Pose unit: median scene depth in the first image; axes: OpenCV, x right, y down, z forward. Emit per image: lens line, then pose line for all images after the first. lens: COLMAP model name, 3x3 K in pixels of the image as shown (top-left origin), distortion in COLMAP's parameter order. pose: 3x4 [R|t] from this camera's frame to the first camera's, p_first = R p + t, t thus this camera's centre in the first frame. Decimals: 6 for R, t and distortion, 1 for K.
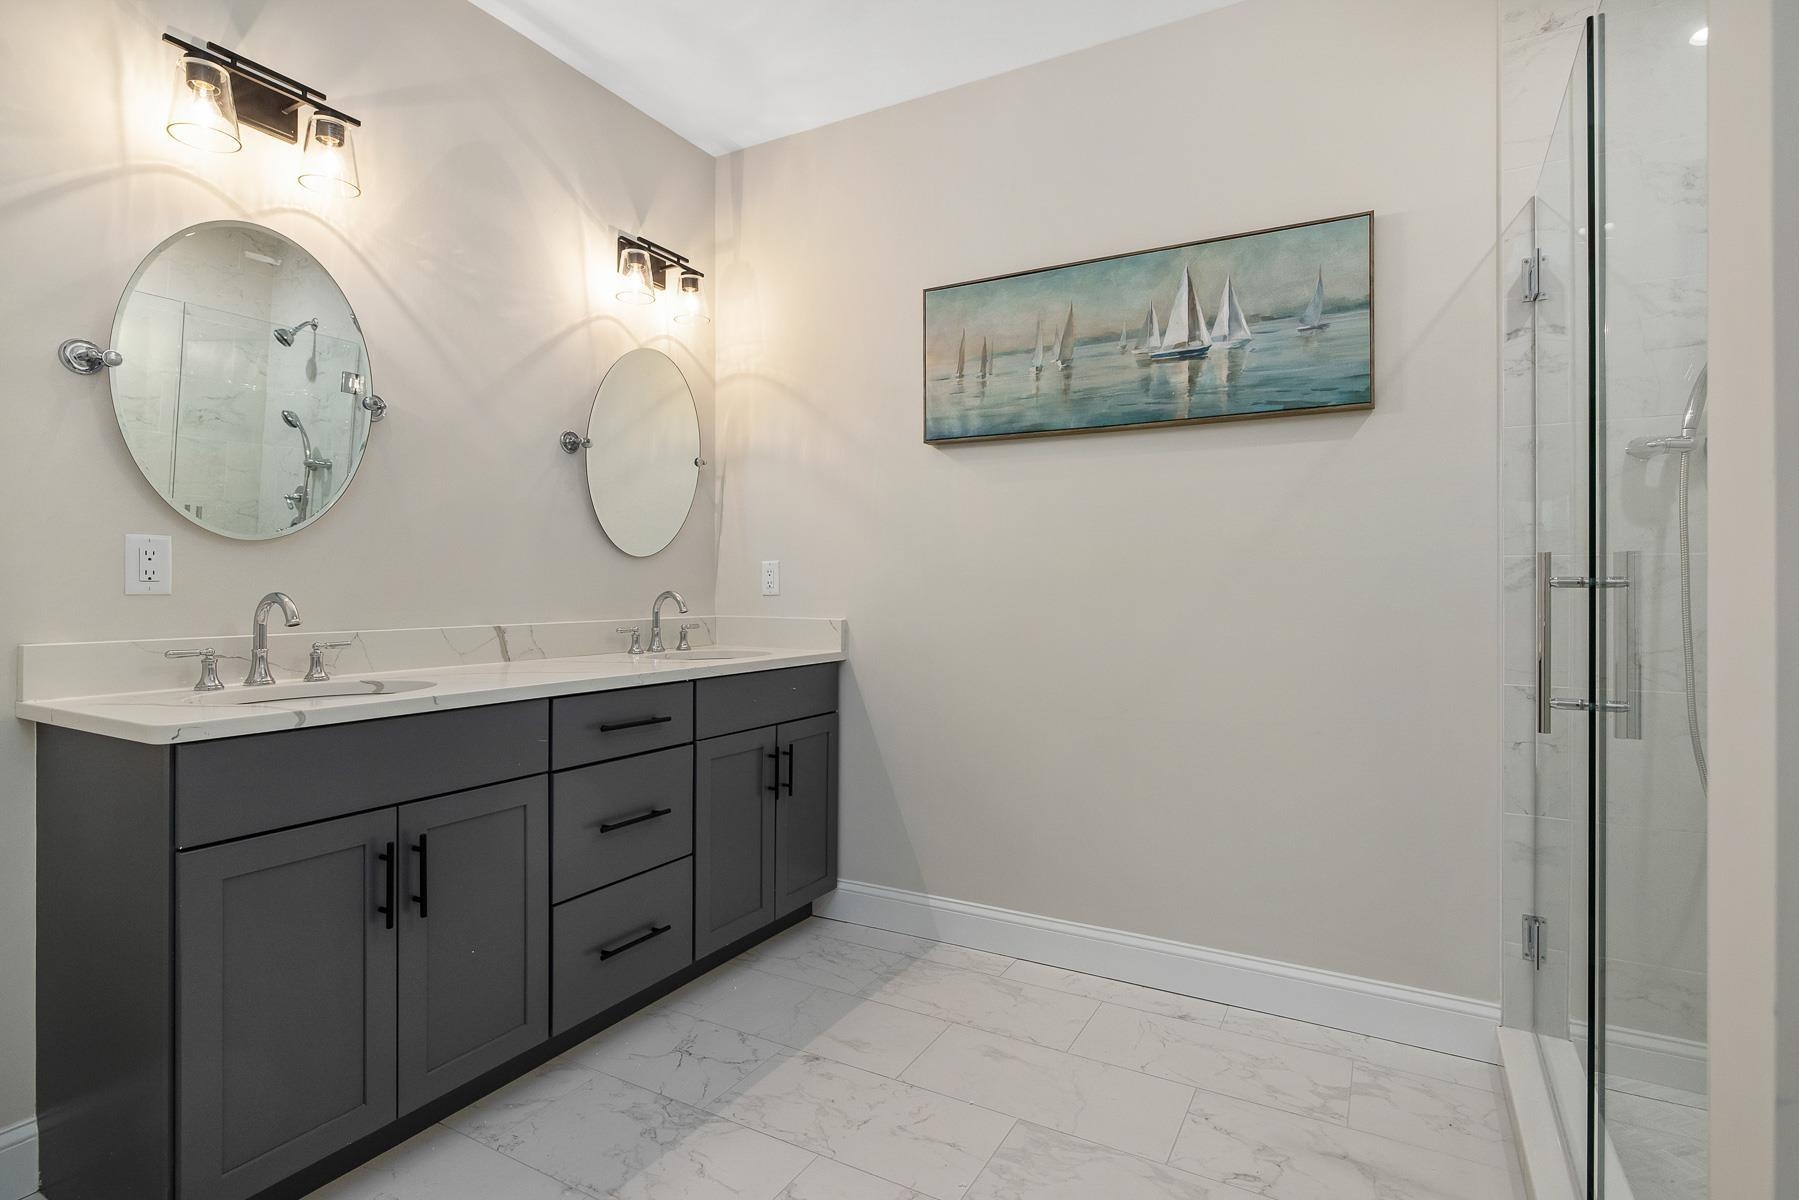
lens RADIAL K [[926.6, 0, 902.9], [0, 926.6, 586.1], [0, 0, 1]] dist [0.001879, 0.000394]
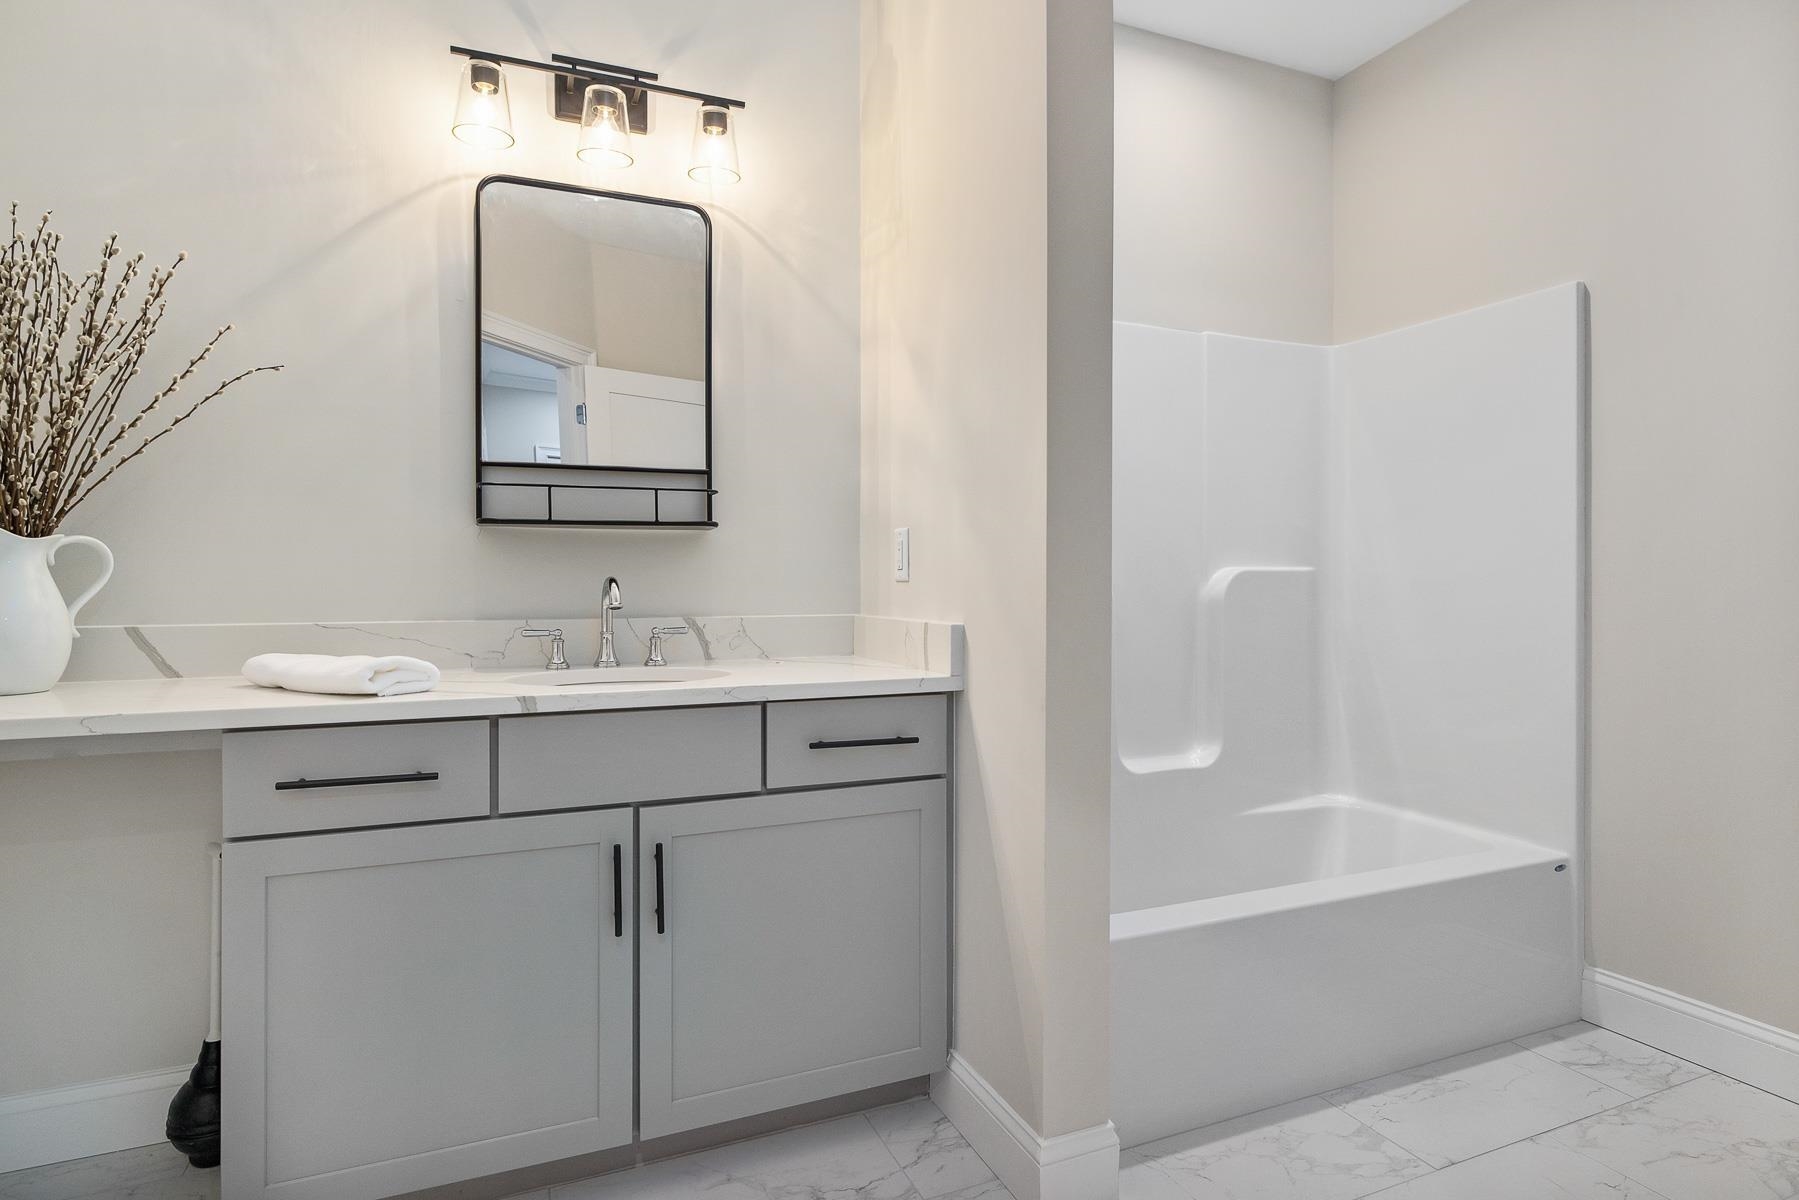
lens RADIAL K [[945.8, 0, 897.6], [0, 945.8, 567.9], [0, 0, 1]] dist [-0.005695, -0.000709]
pose [[0.795126, -0.004287, -0.606429, 0.249957], [0.004160, 0.999990, -0.001616, 0.003092], [0.606430, -0.001238, 0.795136, 0.445866]]
